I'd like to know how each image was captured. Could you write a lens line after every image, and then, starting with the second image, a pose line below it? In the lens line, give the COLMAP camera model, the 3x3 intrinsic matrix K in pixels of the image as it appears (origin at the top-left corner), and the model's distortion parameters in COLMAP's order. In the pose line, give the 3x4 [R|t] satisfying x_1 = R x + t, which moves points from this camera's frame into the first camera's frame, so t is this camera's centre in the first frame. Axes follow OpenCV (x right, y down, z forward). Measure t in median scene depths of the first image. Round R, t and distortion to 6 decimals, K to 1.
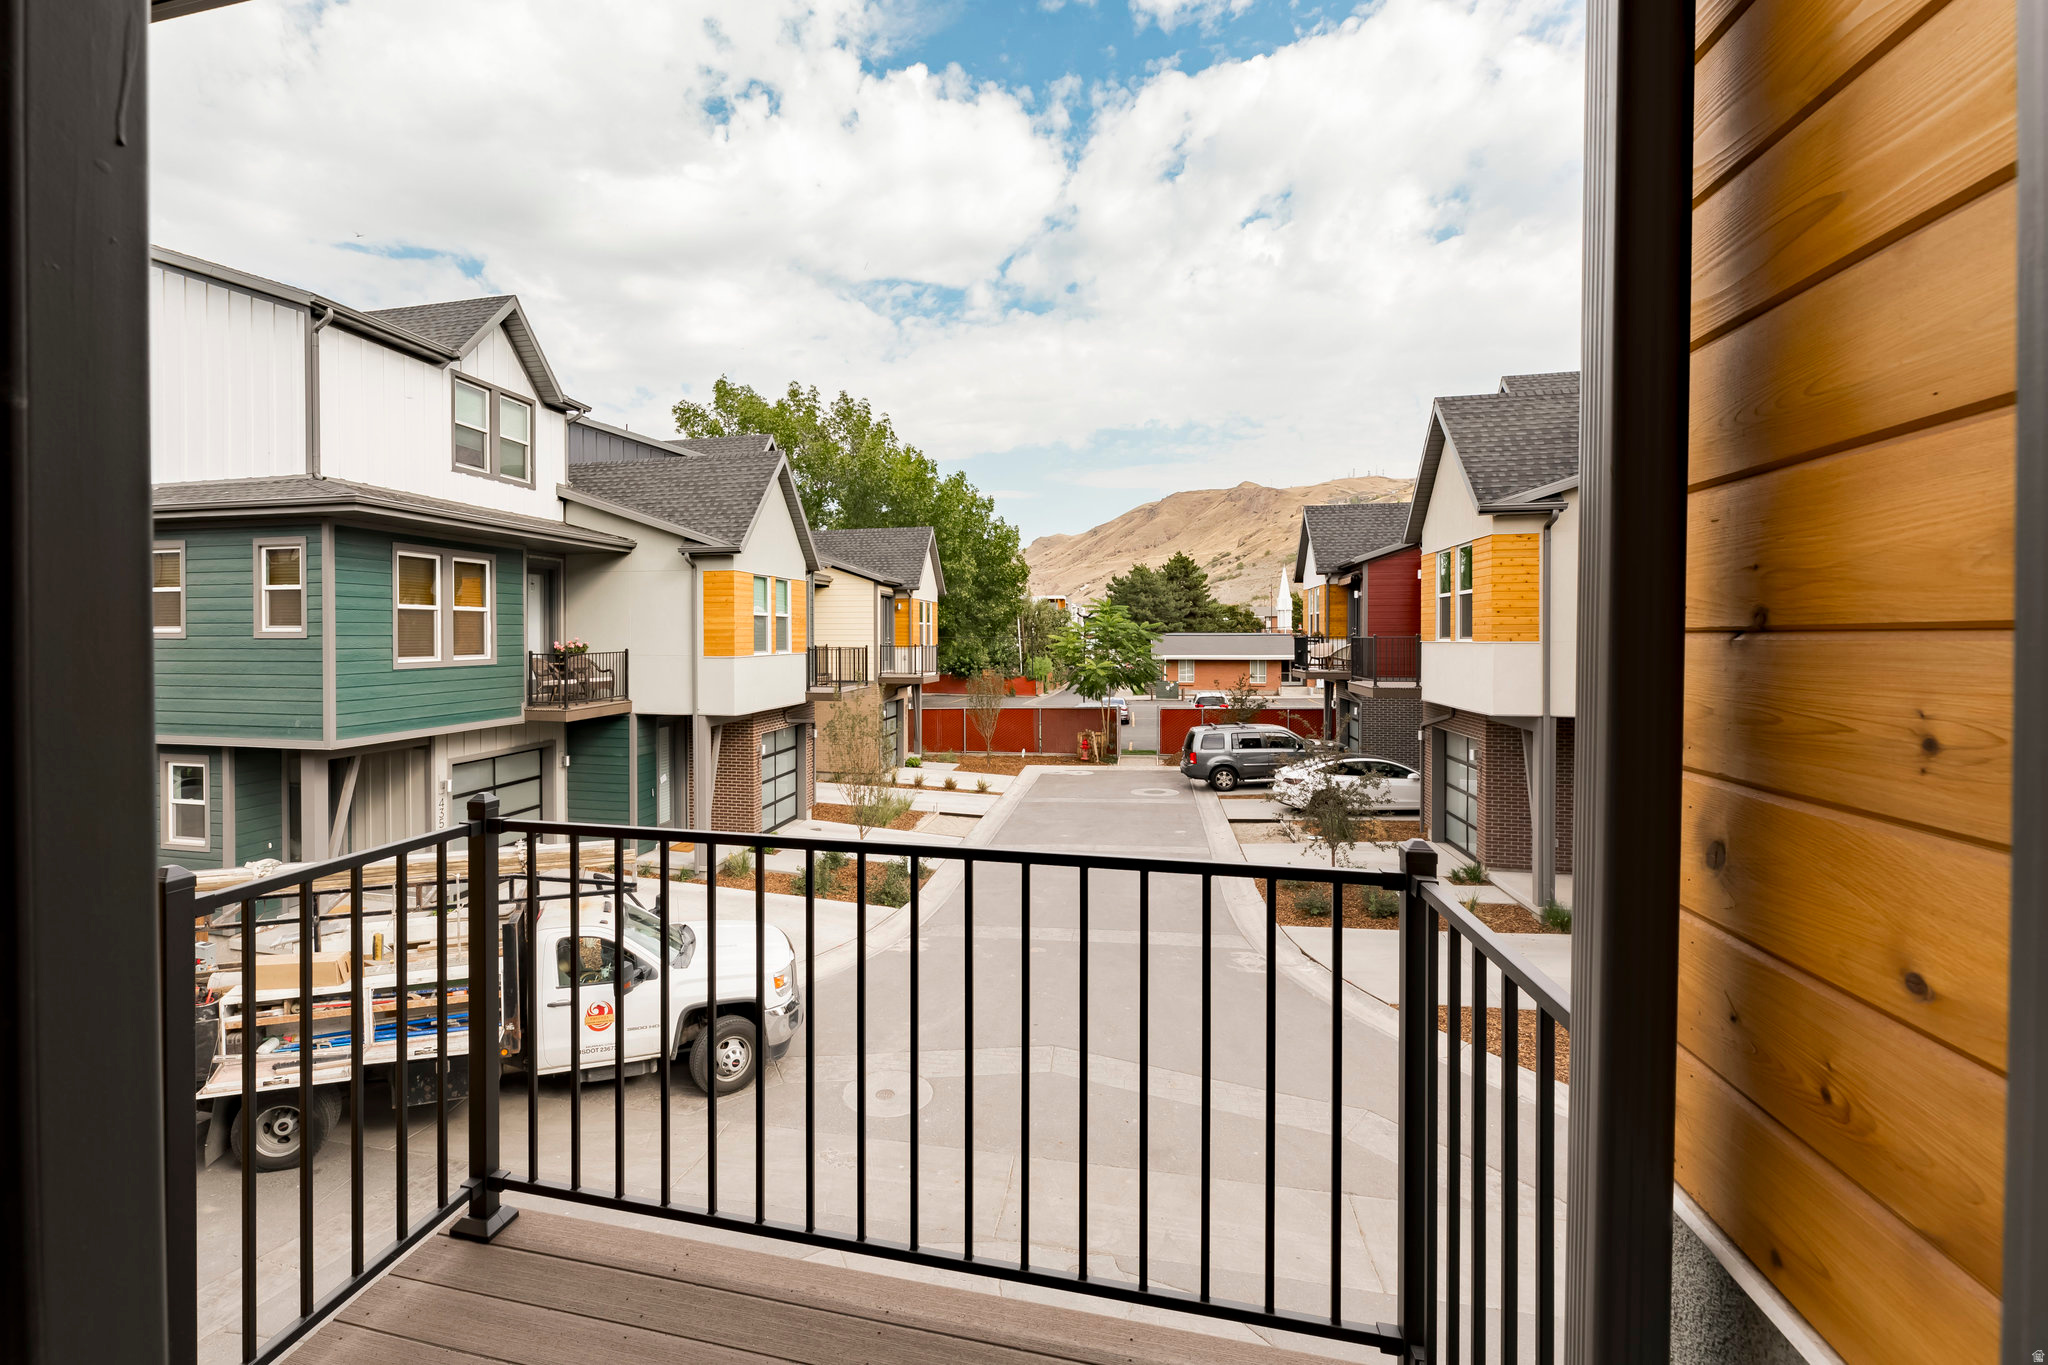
lens RADIAL K [[915.1, 0, 891.6], [0, 915.1, 647.8], [0, 0, 1]] dist [-0.017170, -0.000089]
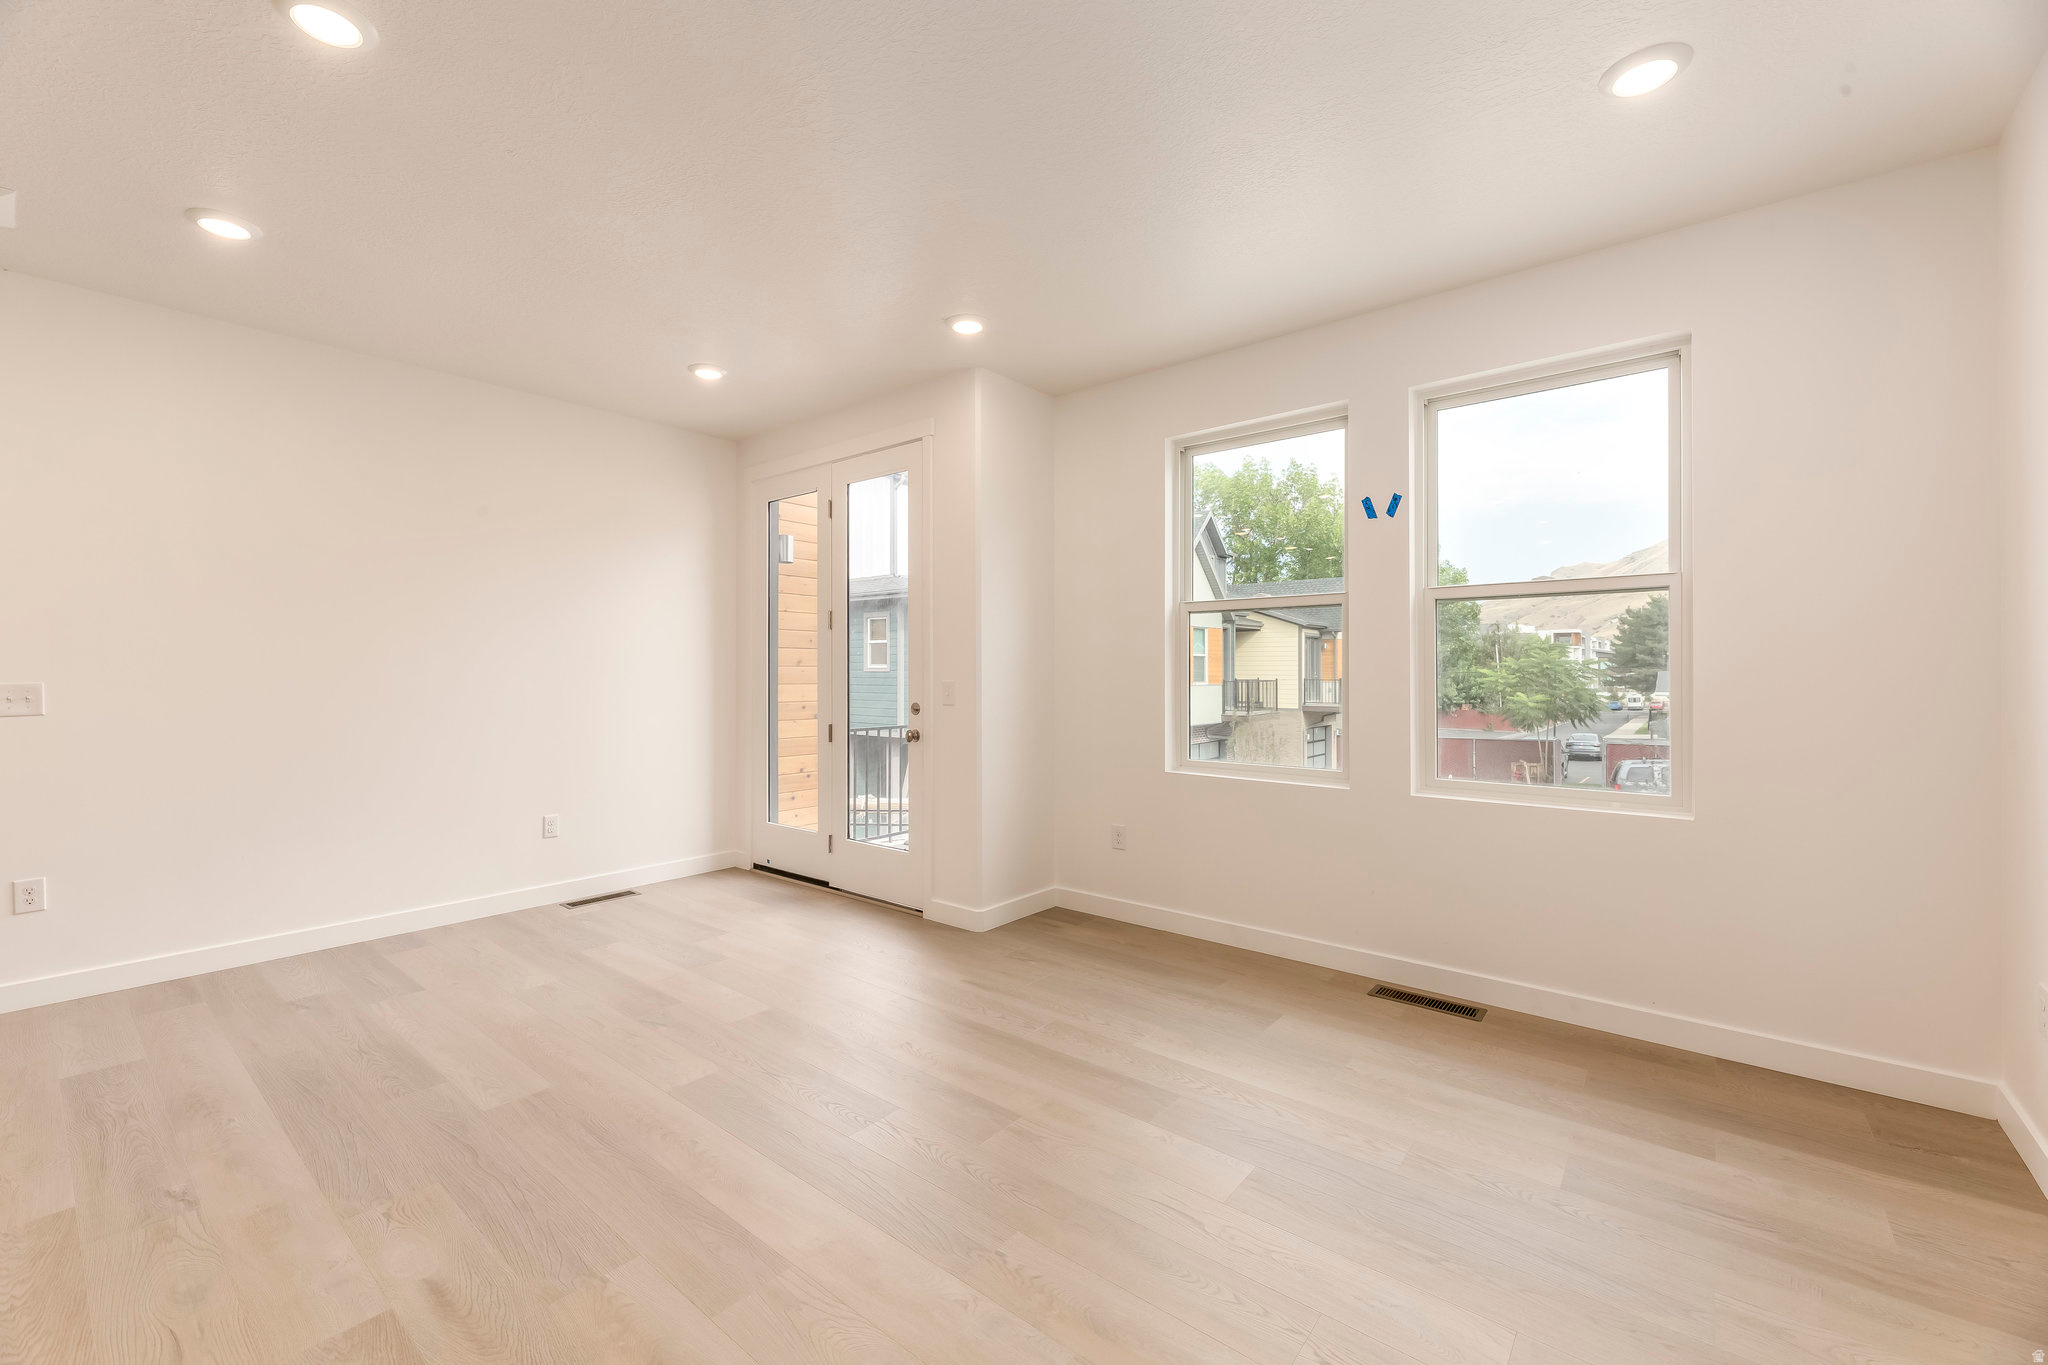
lens RADIAL K [[832.5, 0, 1025.3], [0, 832.5, 671.7], [0, 0, 1]] dist [0.004393, -0.002183]
pose [[0.914187, 0.003499, -0.405278, 0.080113], [-0.008336, 0.999914, -0.010169, 0.001598], [0.405207, 0.012675, 0.914137, -0.117491]]
